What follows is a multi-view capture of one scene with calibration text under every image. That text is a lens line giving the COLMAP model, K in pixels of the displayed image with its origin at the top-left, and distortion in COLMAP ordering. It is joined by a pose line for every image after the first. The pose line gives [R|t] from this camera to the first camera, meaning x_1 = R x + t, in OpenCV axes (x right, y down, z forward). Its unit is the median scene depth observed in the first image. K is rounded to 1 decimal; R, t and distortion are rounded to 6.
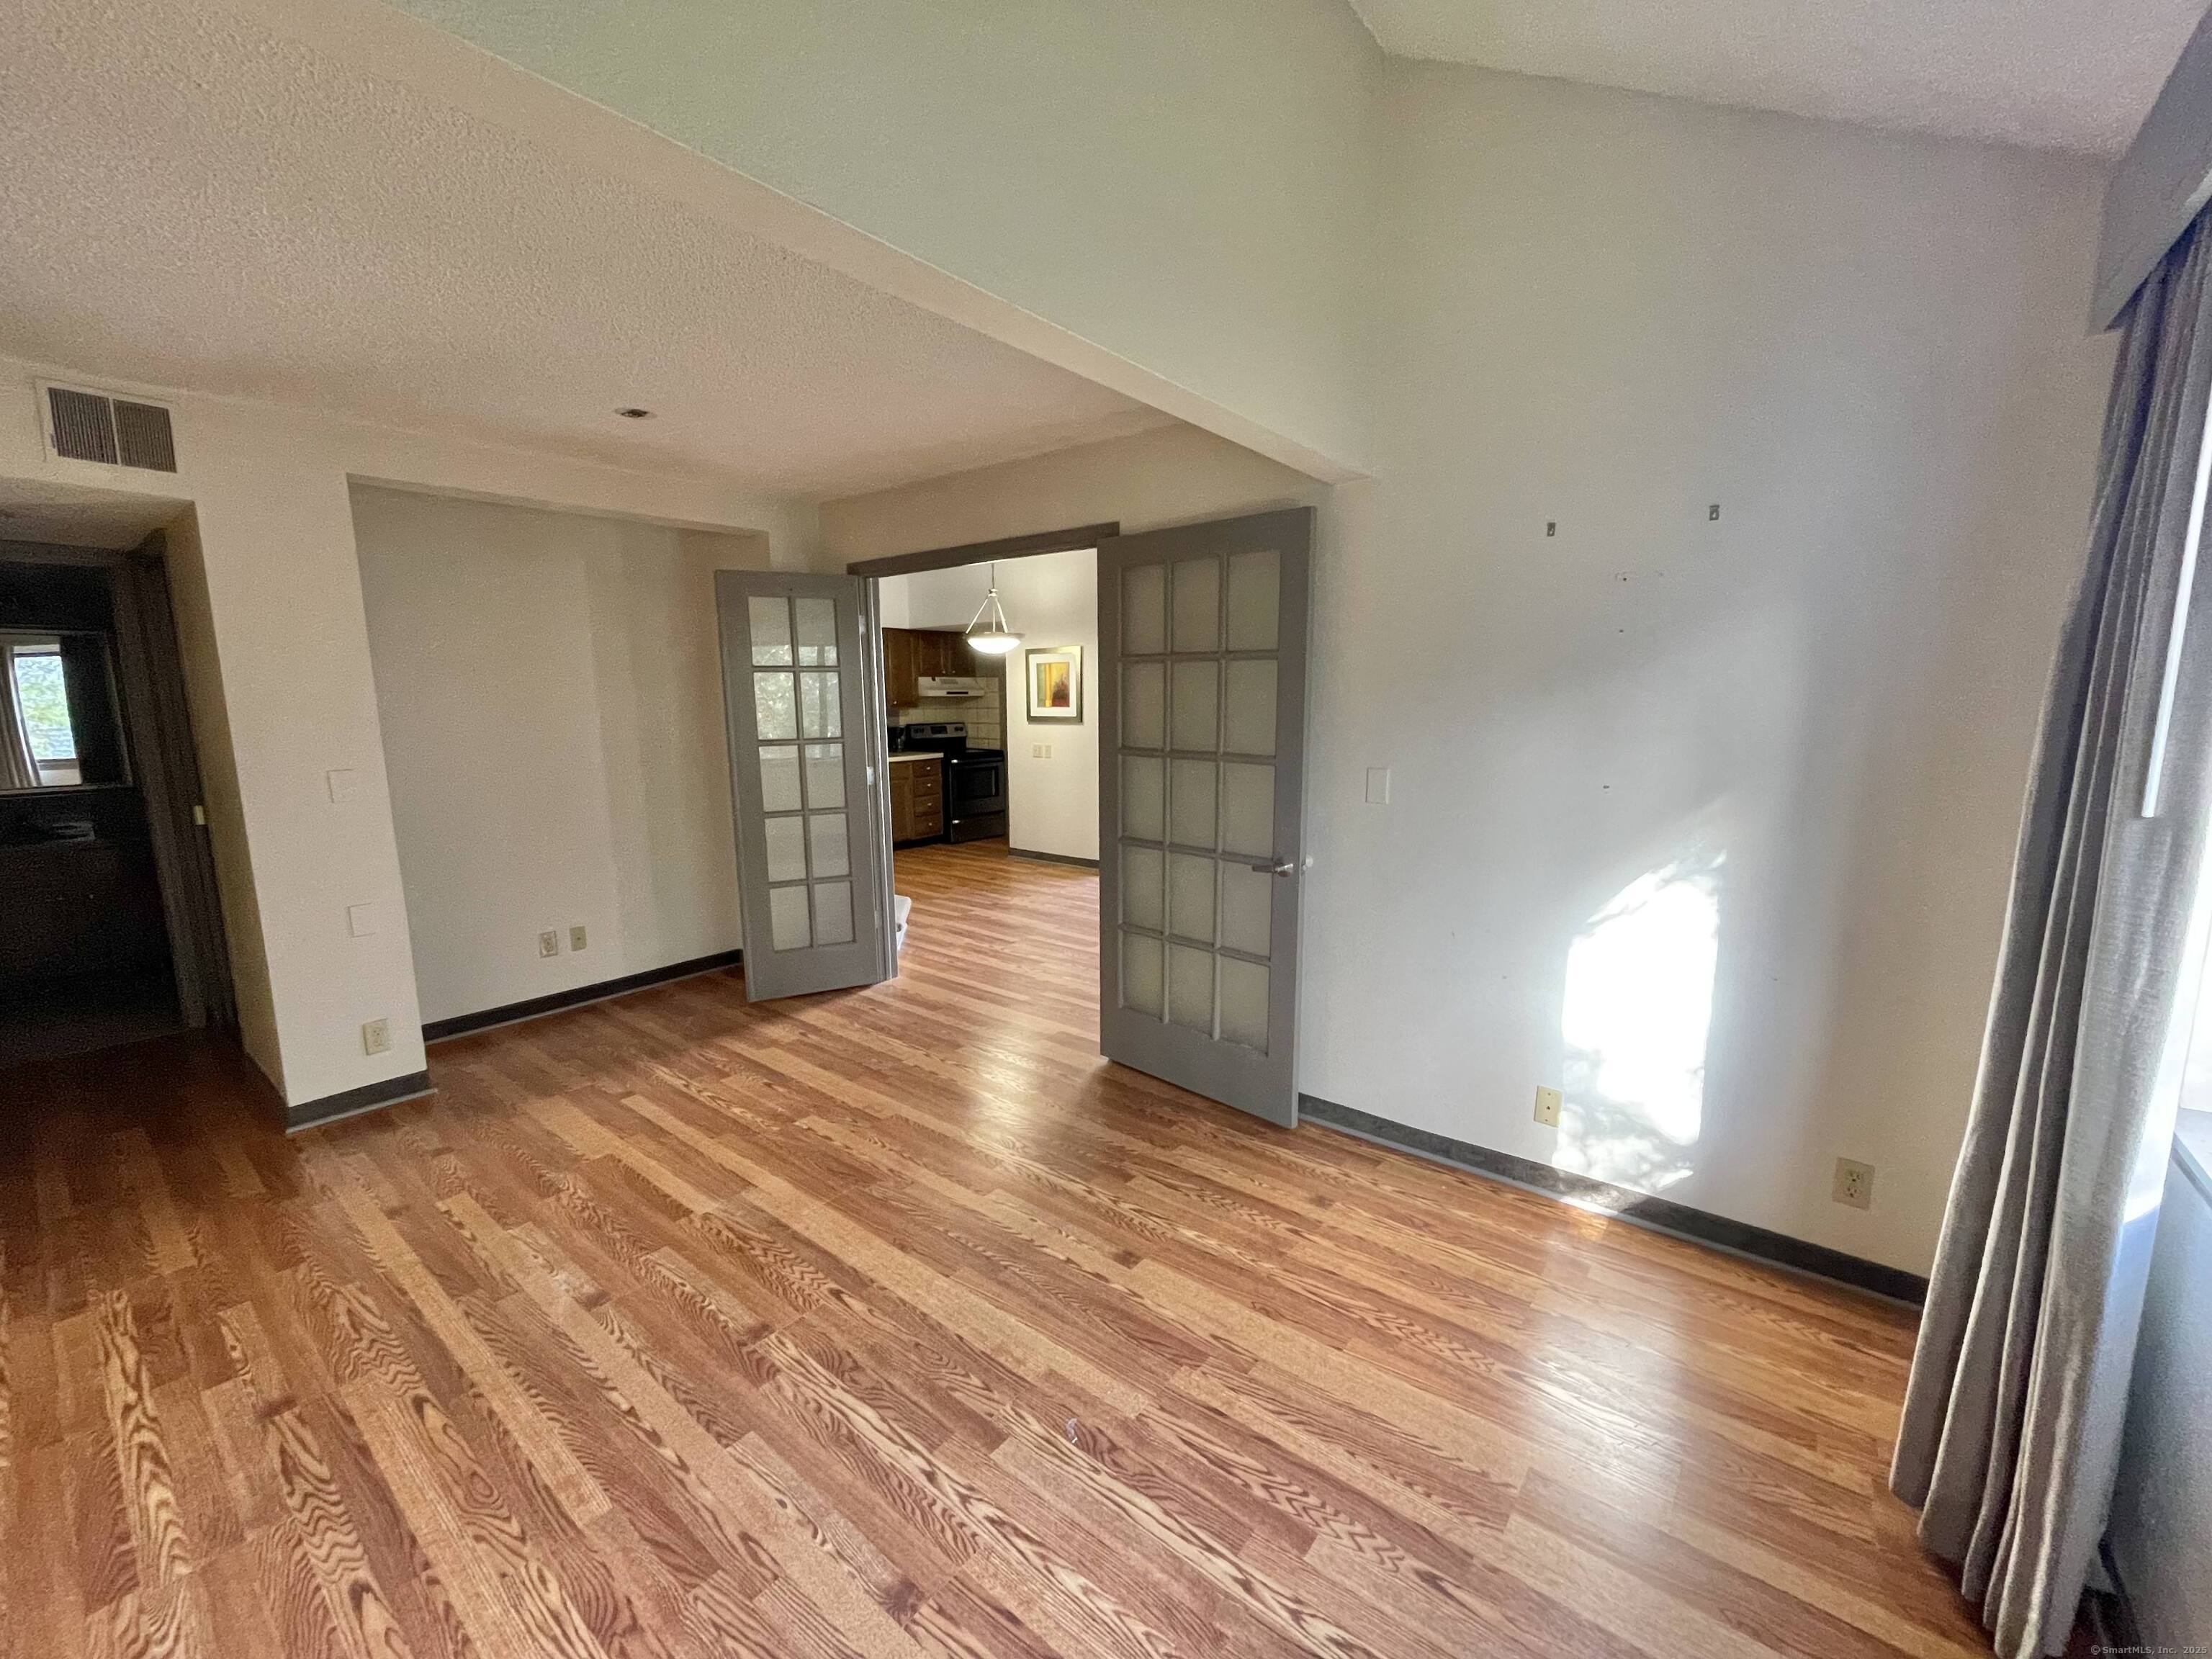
lens RADIAL K [[894.6, 0, 1100.0], [0, 894.6, 835.2], [0, 0, 1]] dist [-0.002455, 0.000534]
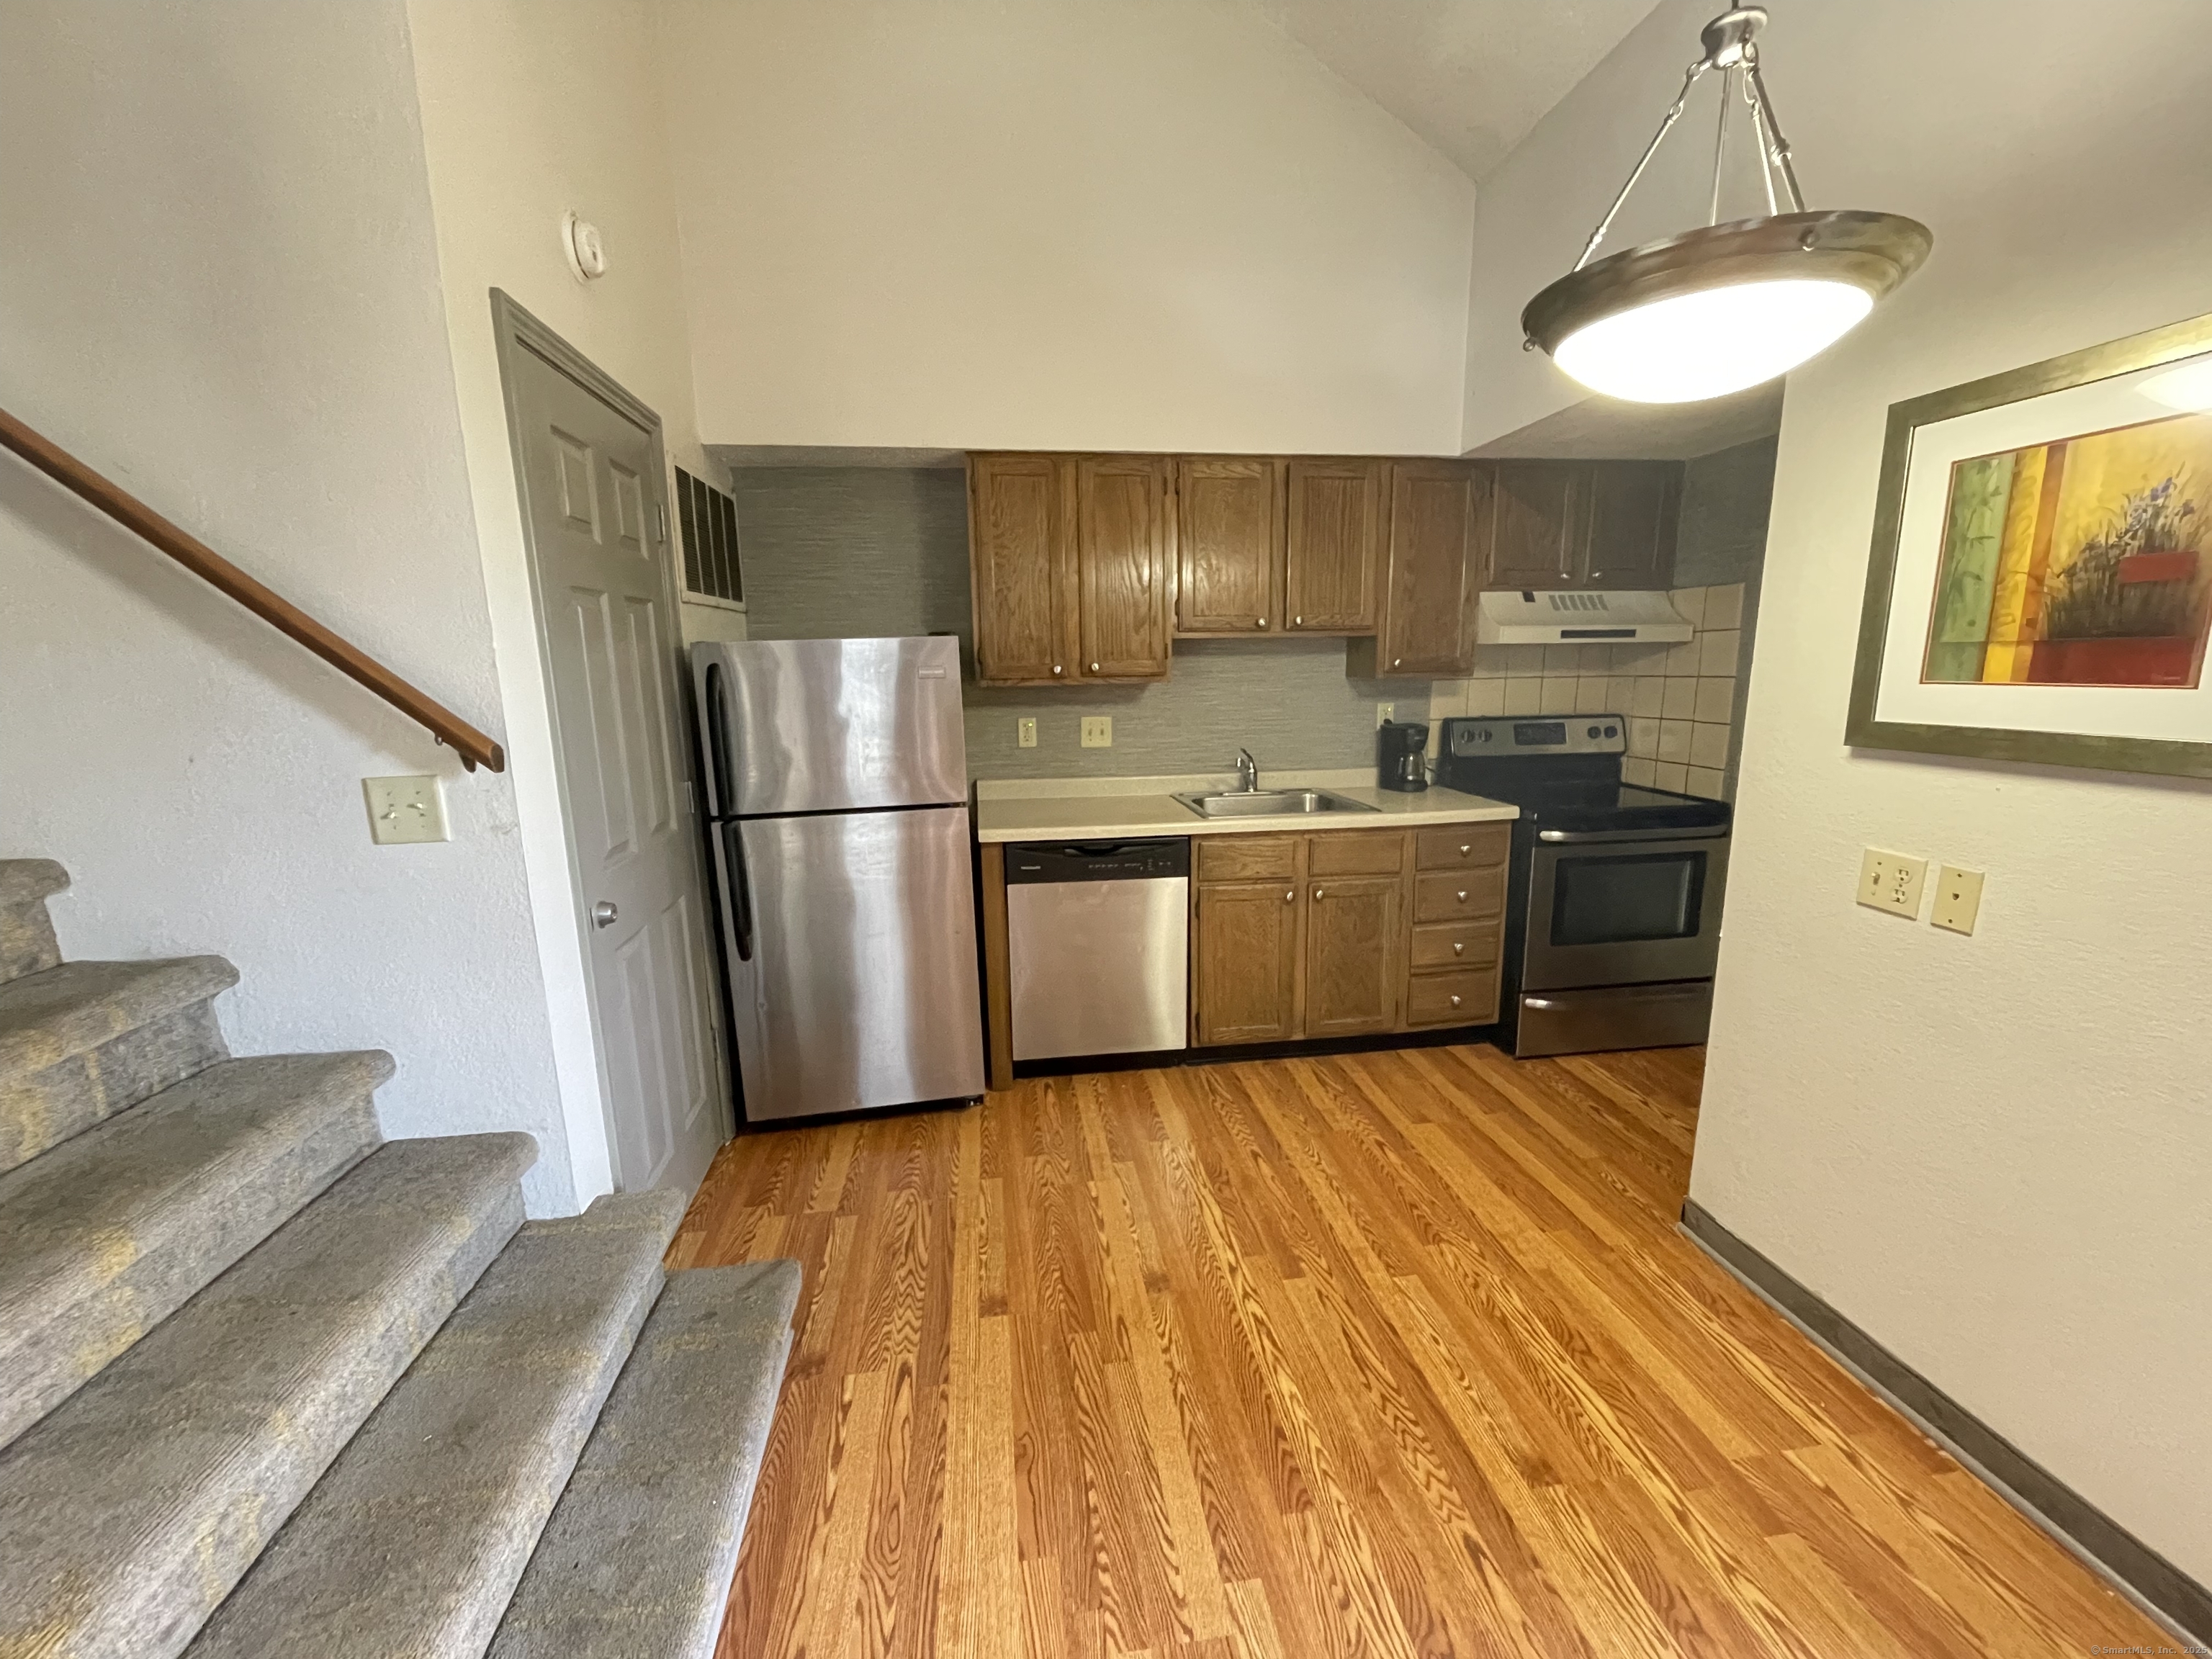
lens RADIAL K [[894.6, 0, 1100.6], [0, 894.6, 817.9], [0, 0, 1]] dist [-0.002455, 0.000534]
pose [[0.725750, 0.114965, -0.678285, -0.026369], [-0.096825, 0.993194, 0.064739, -0.043945], [0.681111, 0.018691, 0.731941, 0.295374]]
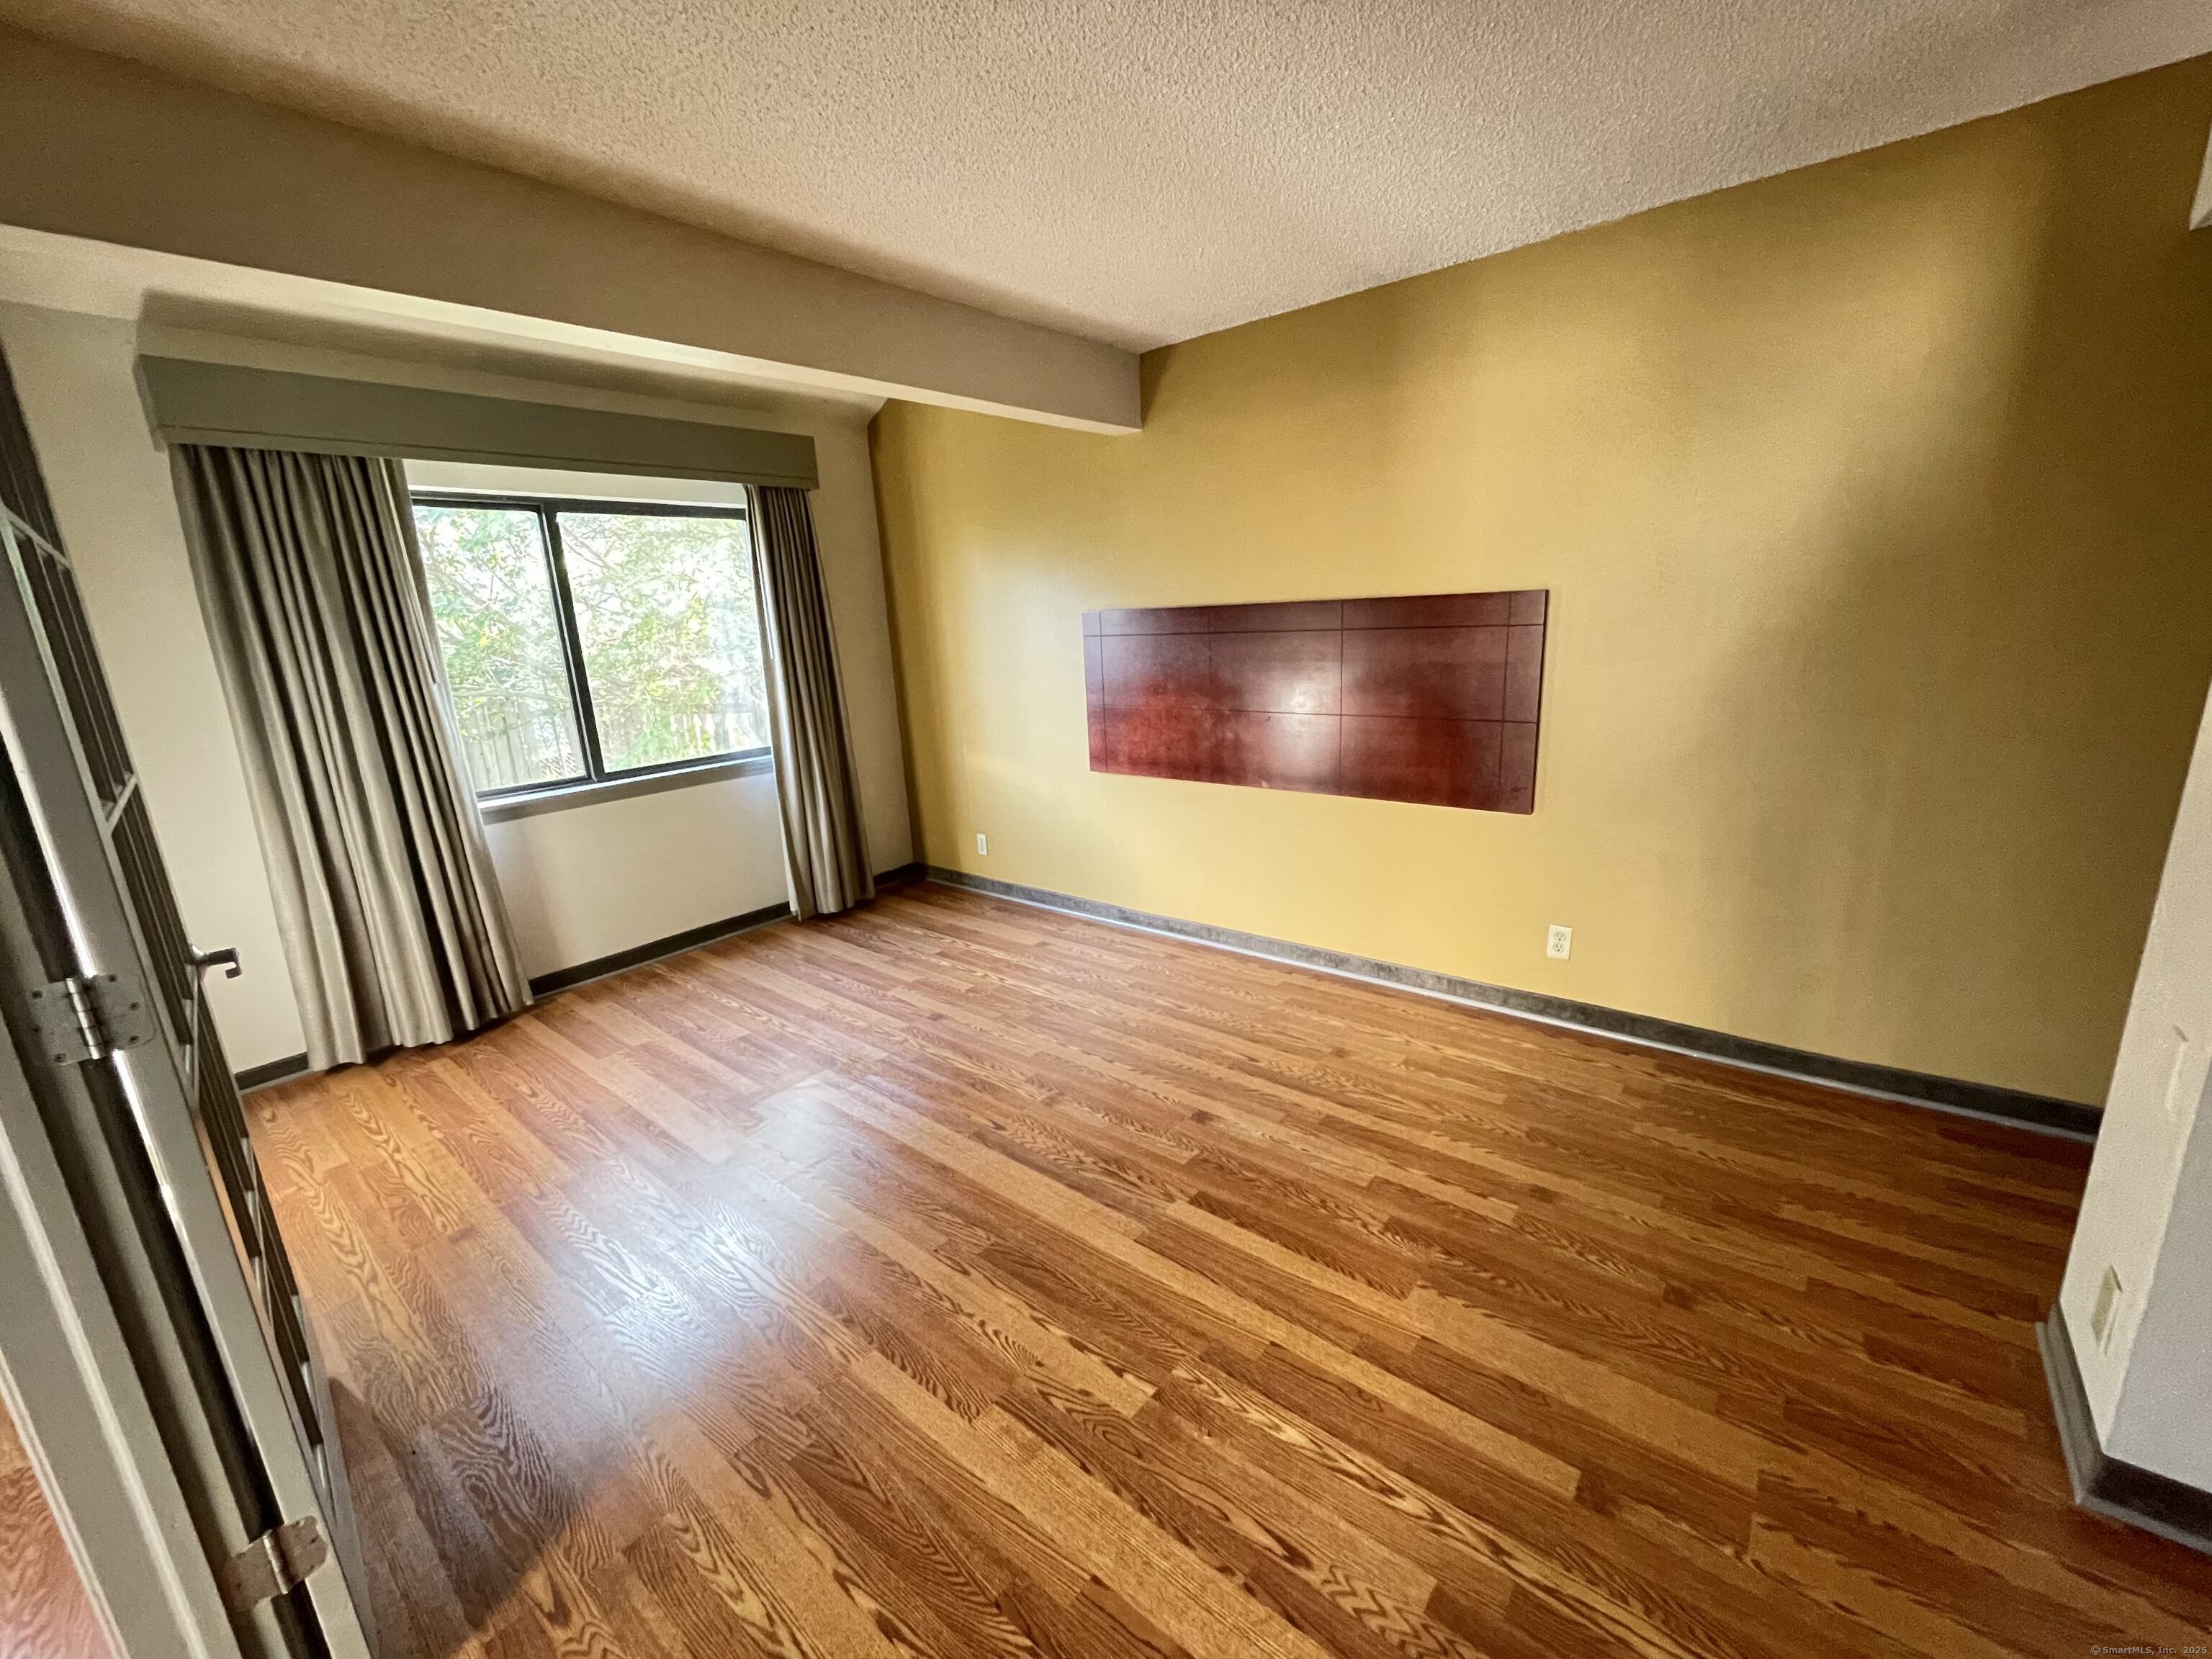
lens RADIAL K [[894.6, 0, 1103.7], [0, 894.6, 829.6], [0, 0, 1]] dist [-0.002455, 0.000534]
pose [[-0.998279, 0.052568, 0.026003, -0.563814], [0.058544, 0.919552, 0.388582, -0.337915], [-0.003485, 0.389436, -0.921047, 2.248525]]
